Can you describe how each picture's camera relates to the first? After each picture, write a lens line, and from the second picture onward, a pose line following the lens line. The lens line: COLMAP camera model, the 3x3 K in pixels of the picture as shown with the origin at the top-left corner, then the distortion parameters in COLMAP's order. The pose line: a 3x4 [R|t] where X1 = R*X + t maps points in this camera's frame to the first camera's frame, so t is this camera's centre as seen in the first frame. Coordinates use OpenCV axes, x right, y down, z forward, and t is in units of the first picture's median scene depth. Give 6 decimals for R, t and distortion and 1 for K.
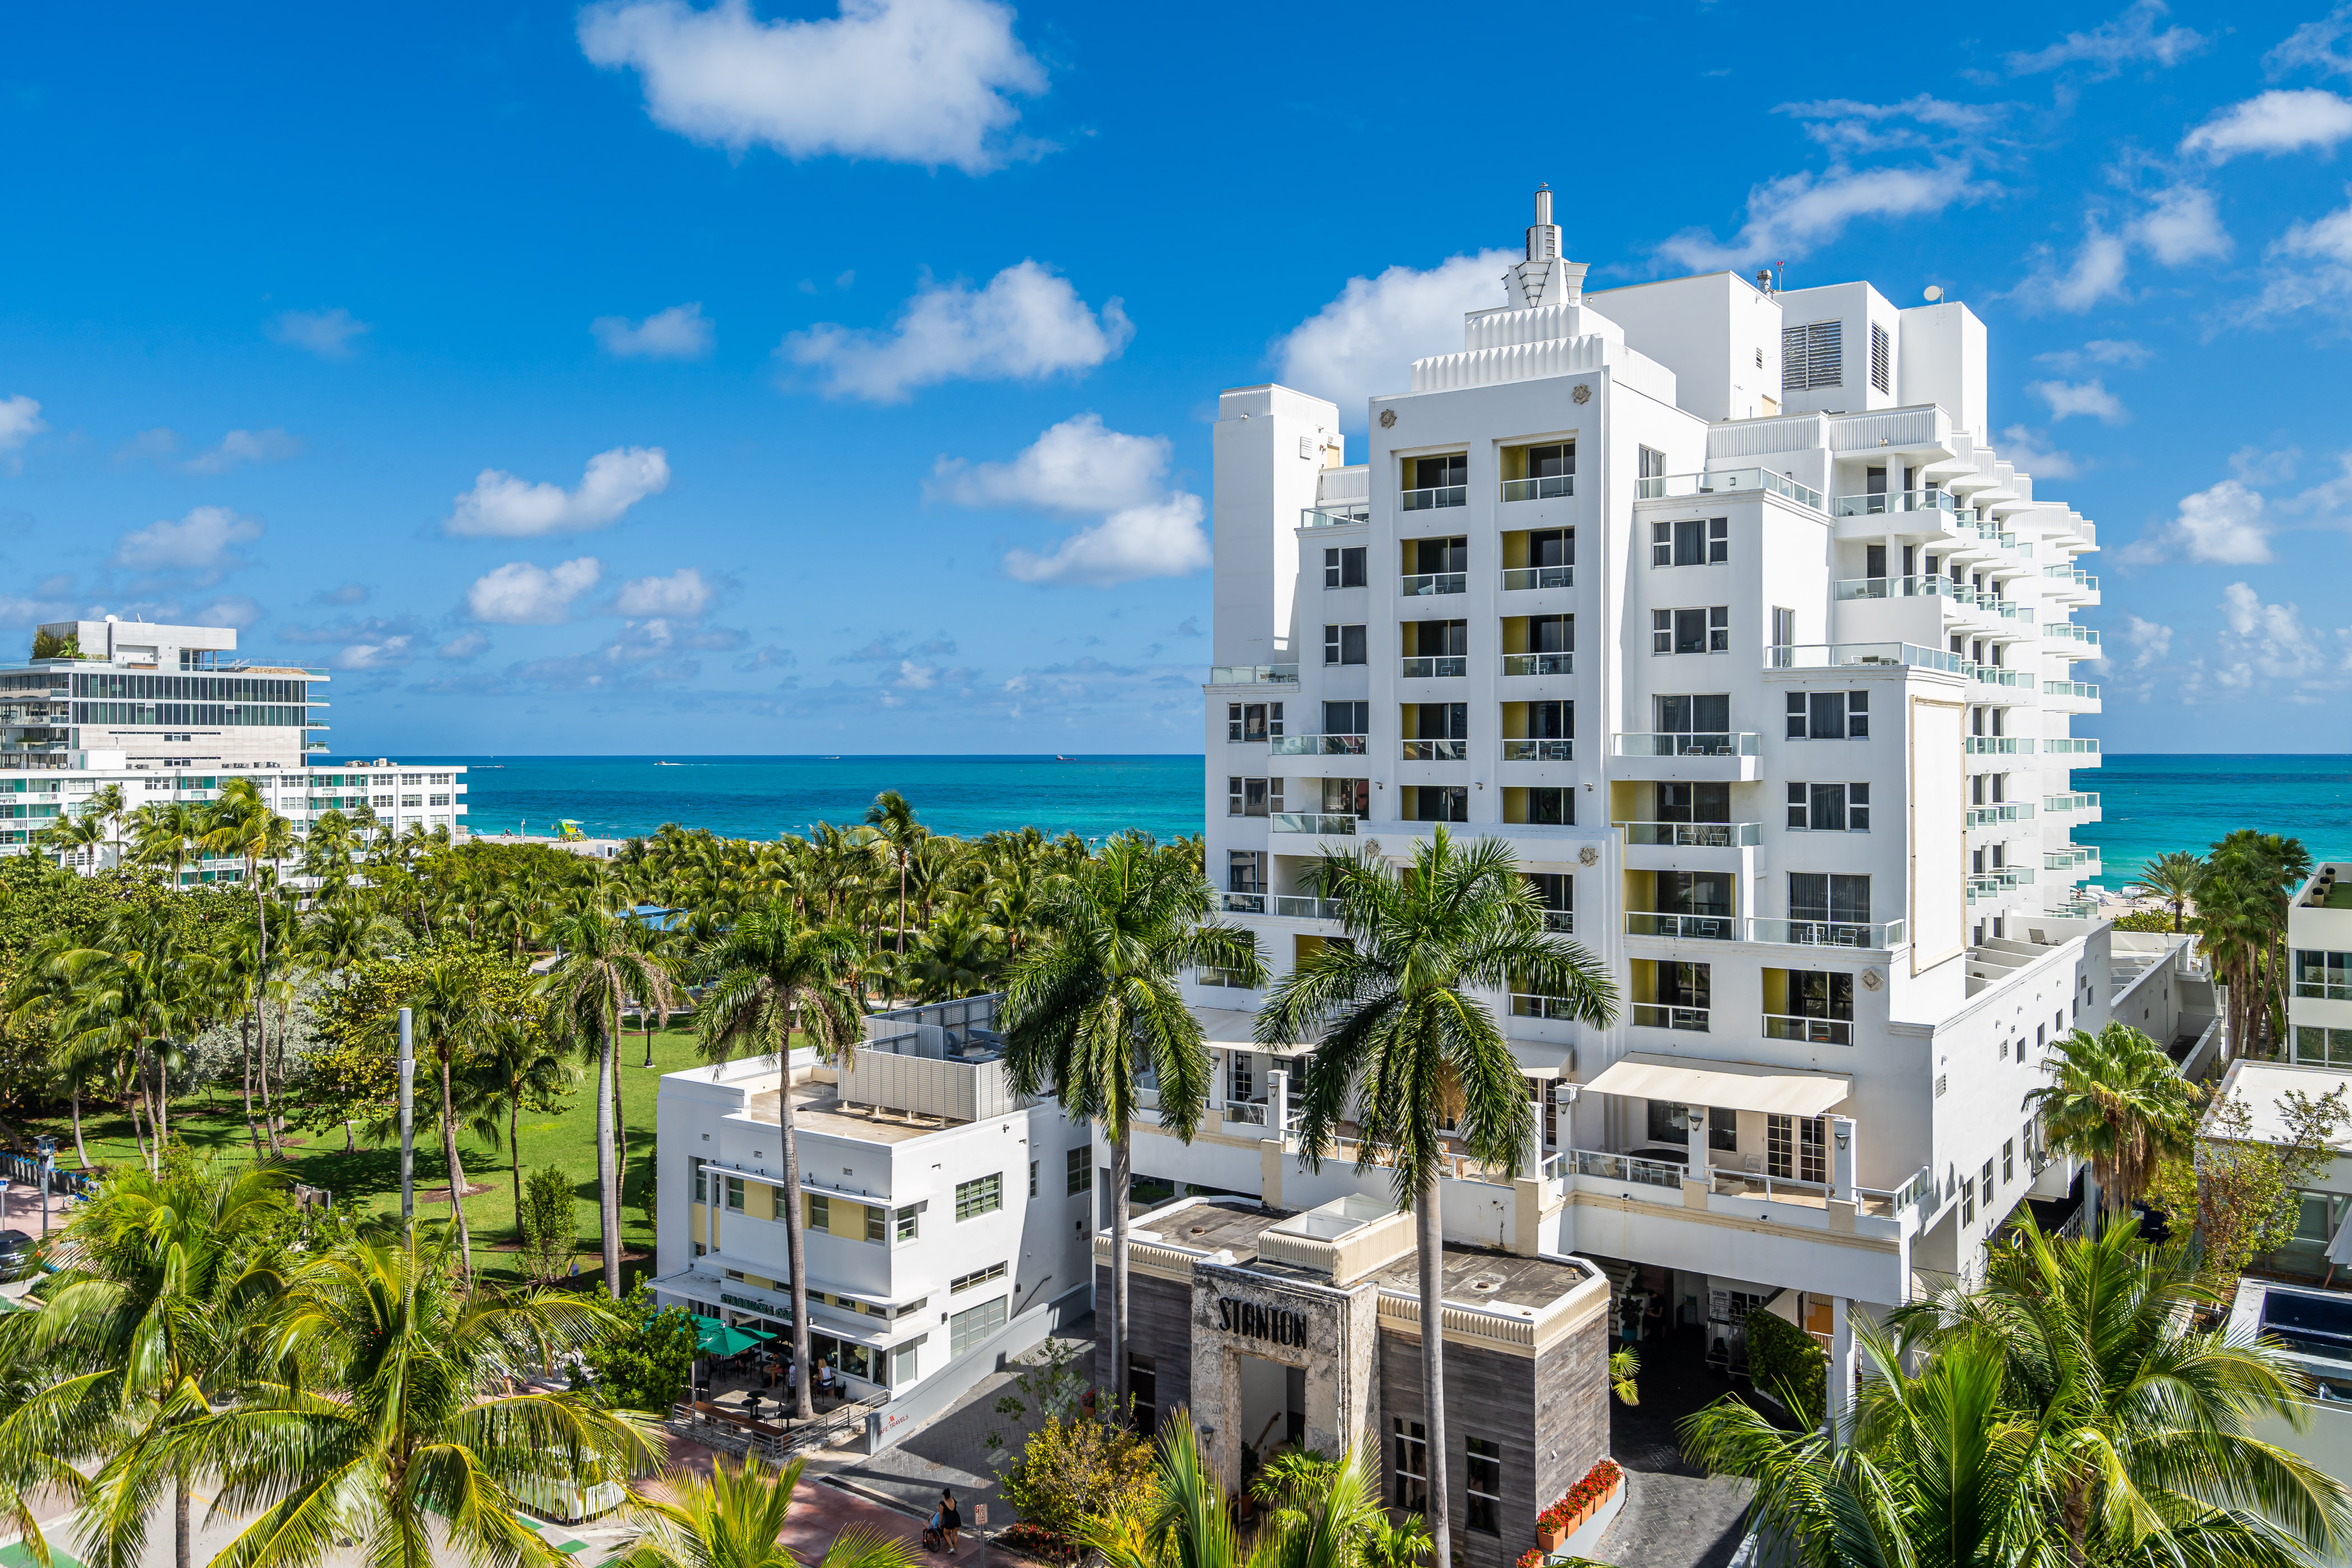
lens RADIAL K [[1703.9, 0, 1176.0], [0, 1703.9, 784.0], [0, 0, 1]] dist [0.025135, -0.002031]
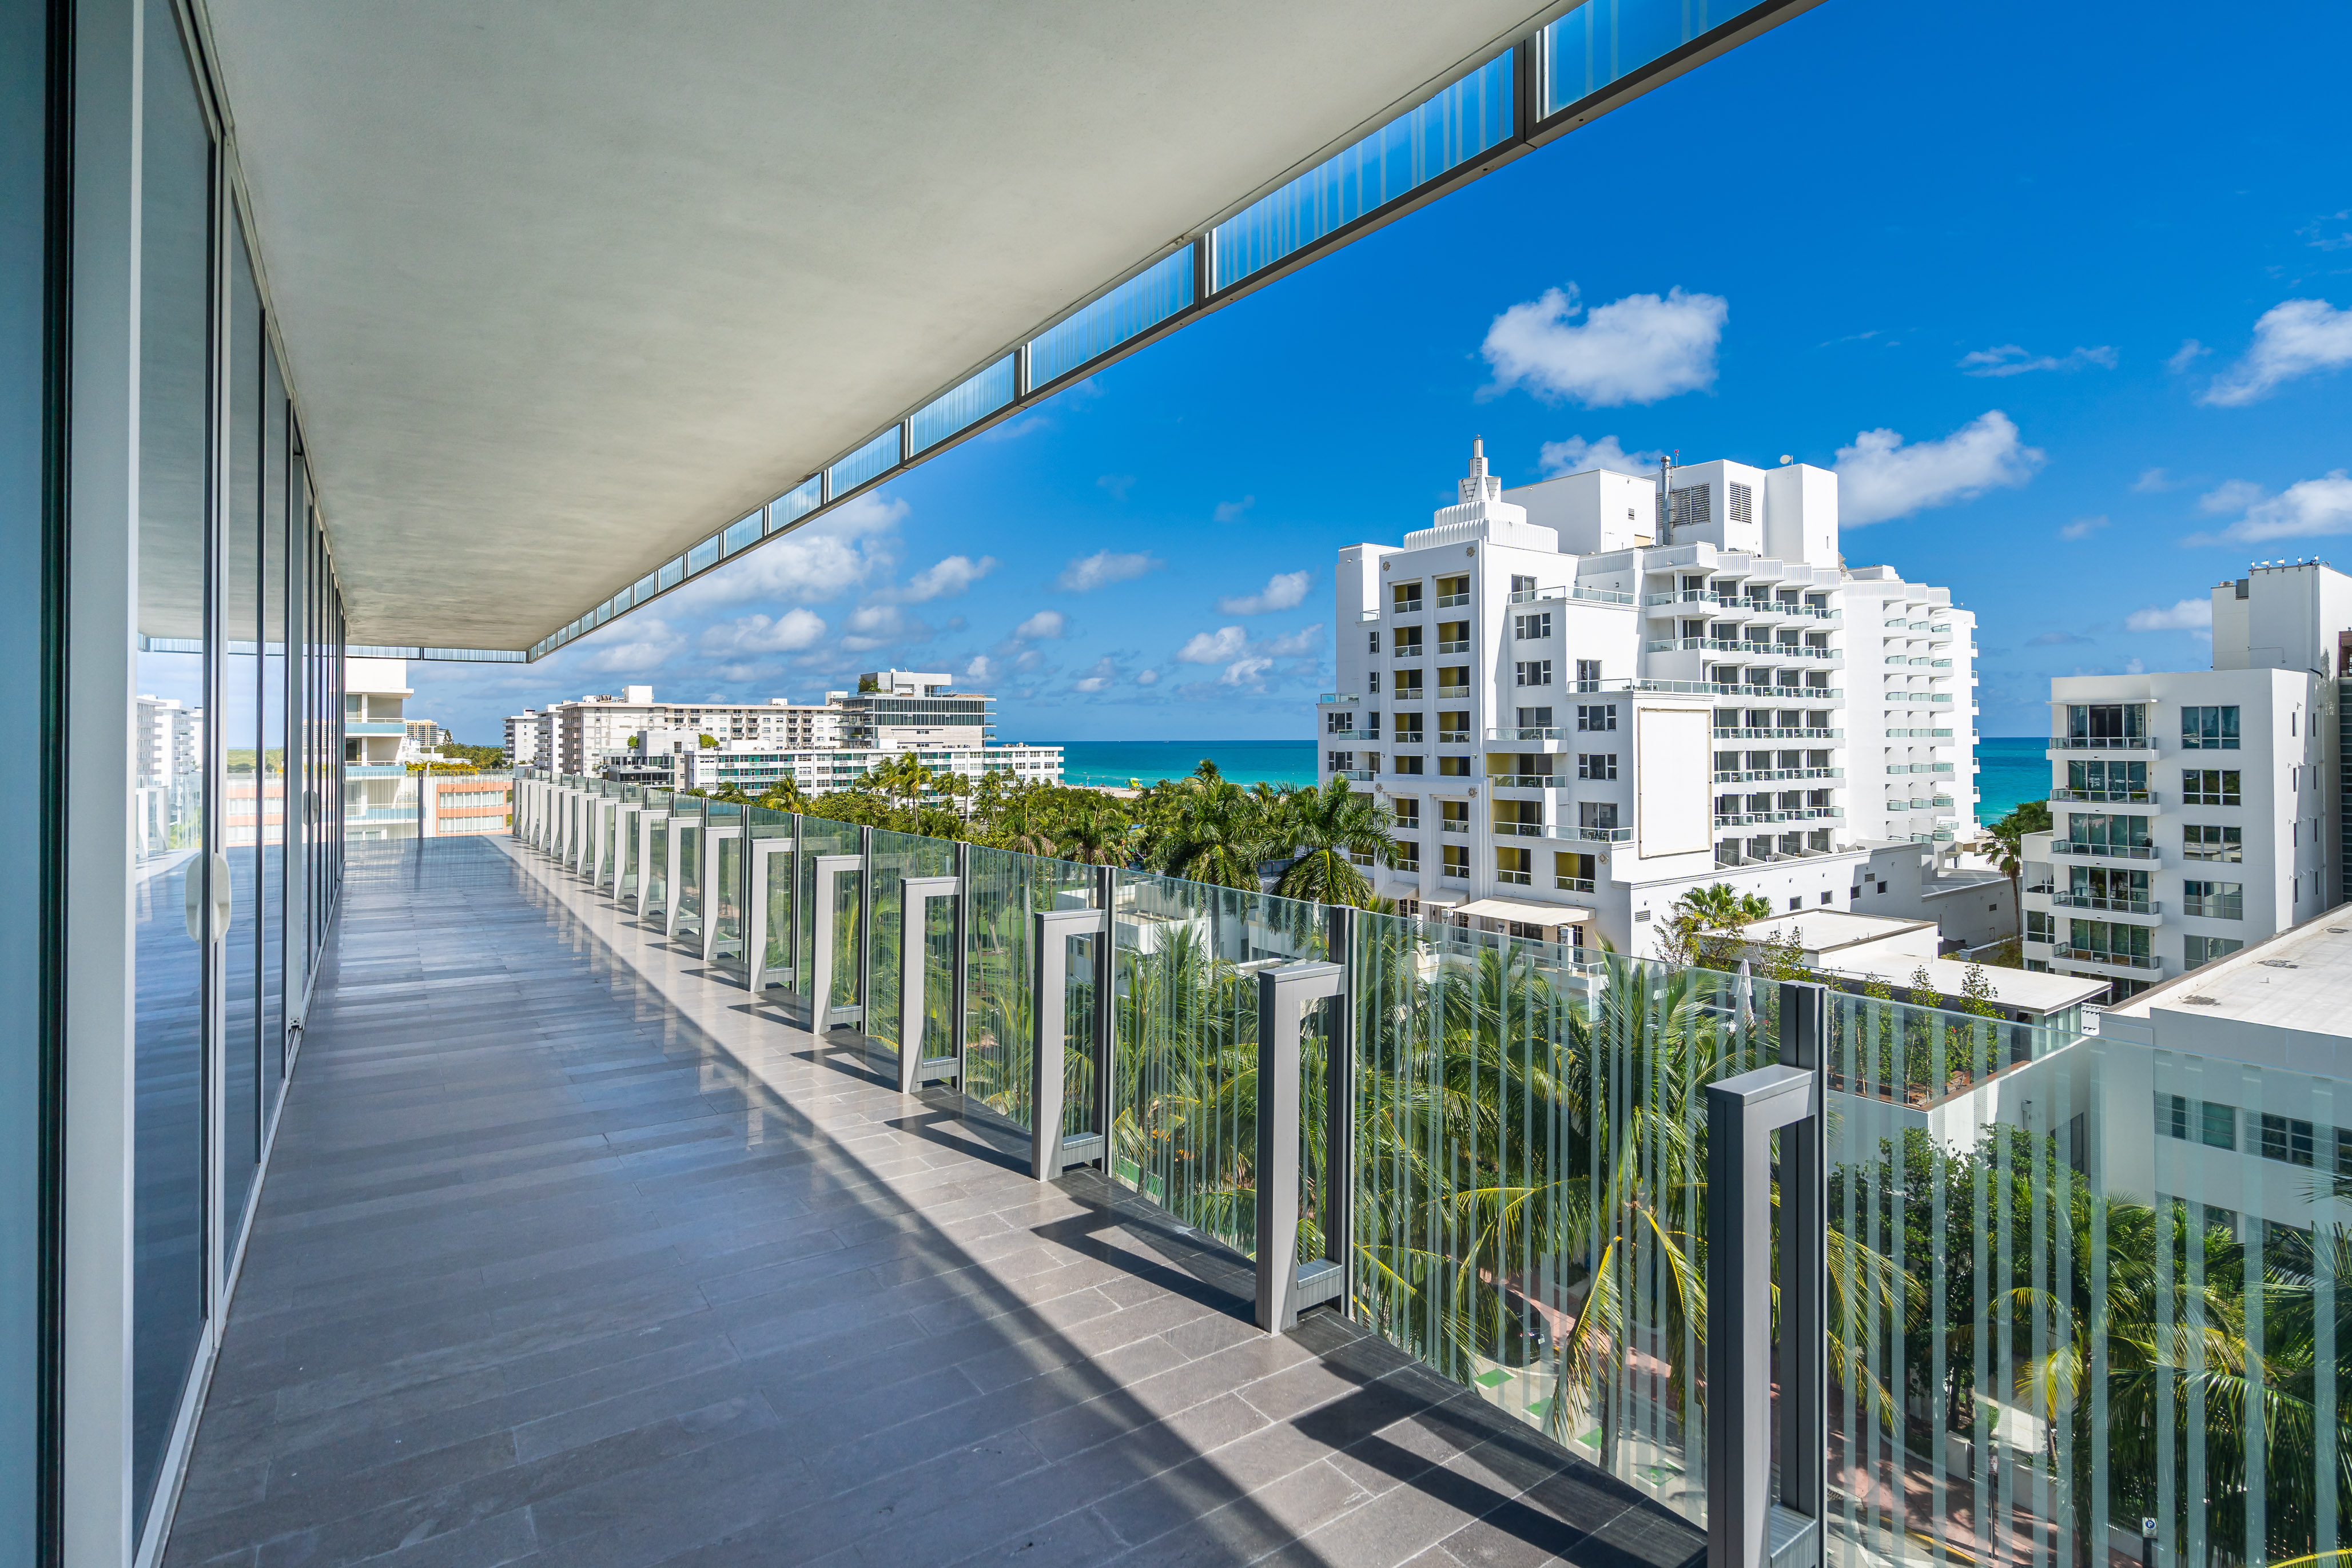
lens RADIAL K [[1110.5, 0, 1175.6], [0, 1110.5, 752.2], [0, 0, 1]] dist [0.000308, -0.000316]
pose [[0.945813, 0.000072, -0.324711, 0.284595], [-0.001819, 0.999985, -0.005078, 0.003436], [0.324706, 0.005393, 0.945800, -0.248312]]
